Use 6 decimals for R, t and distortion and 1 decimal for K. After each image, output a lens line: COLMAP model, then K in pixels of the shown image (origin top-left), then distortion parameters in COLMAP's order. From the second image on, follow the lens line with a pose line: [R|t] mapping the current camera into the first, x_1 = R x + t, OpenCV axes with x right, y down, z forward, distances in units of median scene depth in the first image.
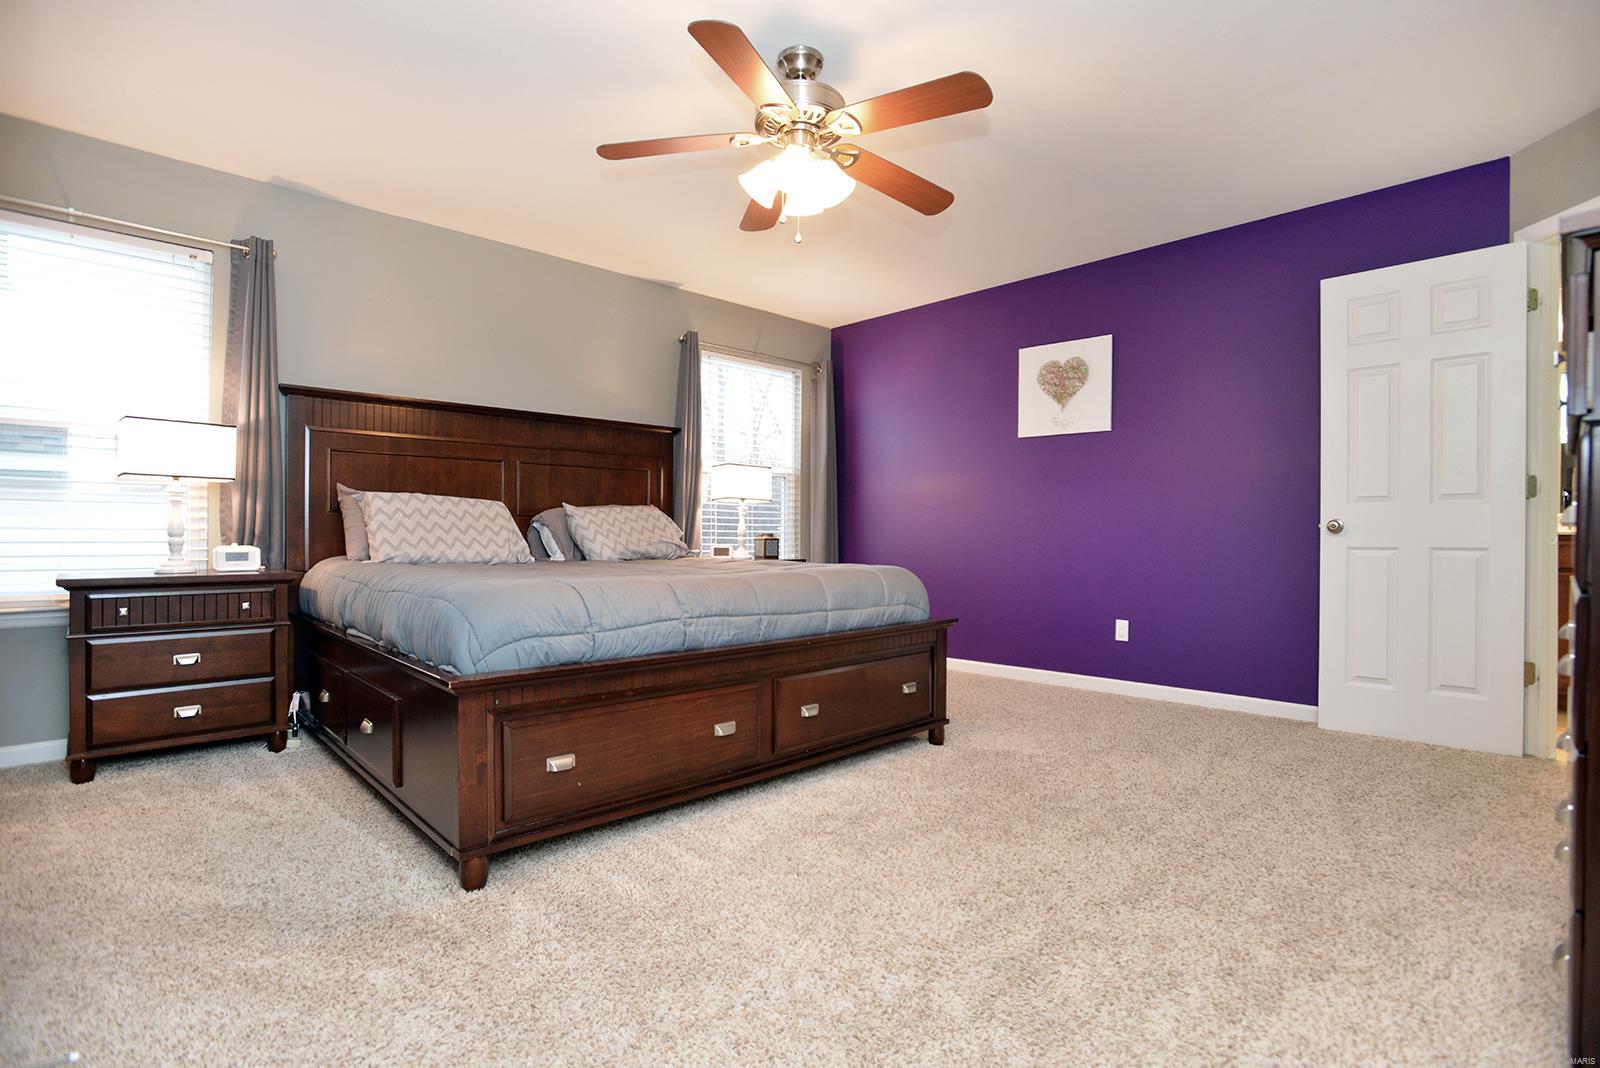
lens RADIAL K [[769.6, 0, 792.2], [0, 769.6, 532.6], [0, 0, 1]] dist [-0.002646, 0.000114]
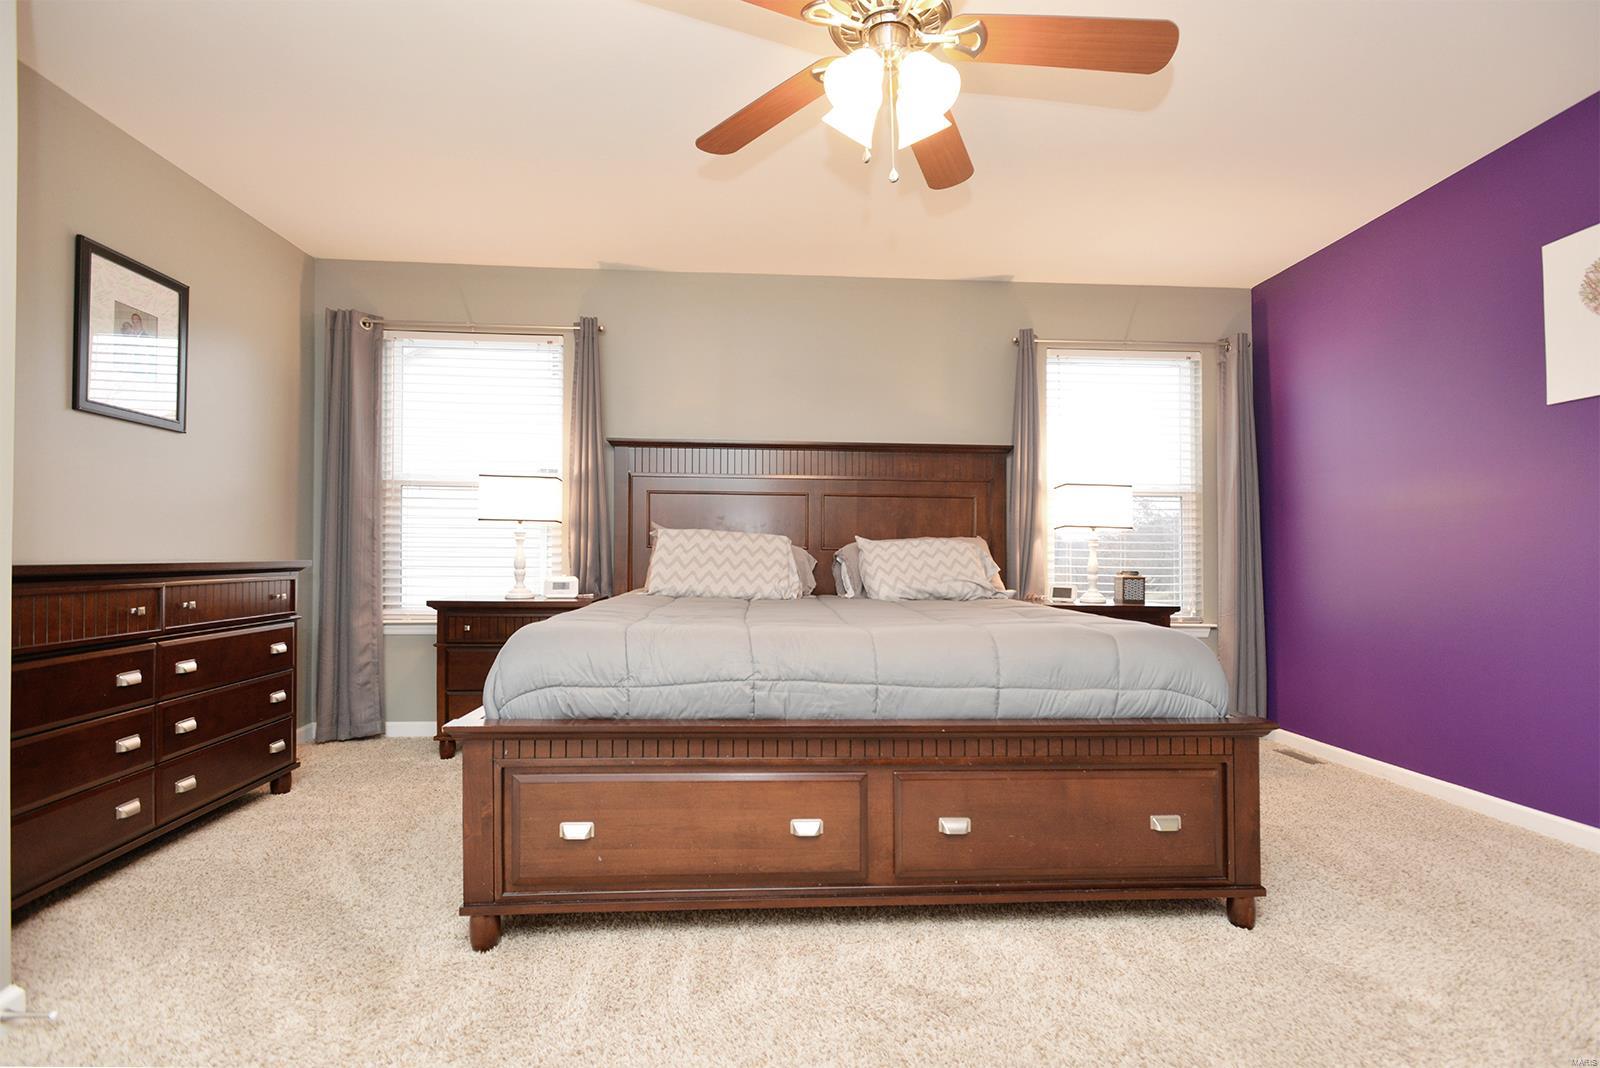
lens RADIAL K [[772.0, 0, 784.0], [0, 772.0, 538.4], [0, 0, 1]] dist [0.006350, -0.000211]
pose [[0.777762, -0.013479, -0.628415, 0.266782], [-0.006170, 0.999558, -0.029077, -0.009212], [0.628529, 0.026492, 0.777335, 0.258598]]
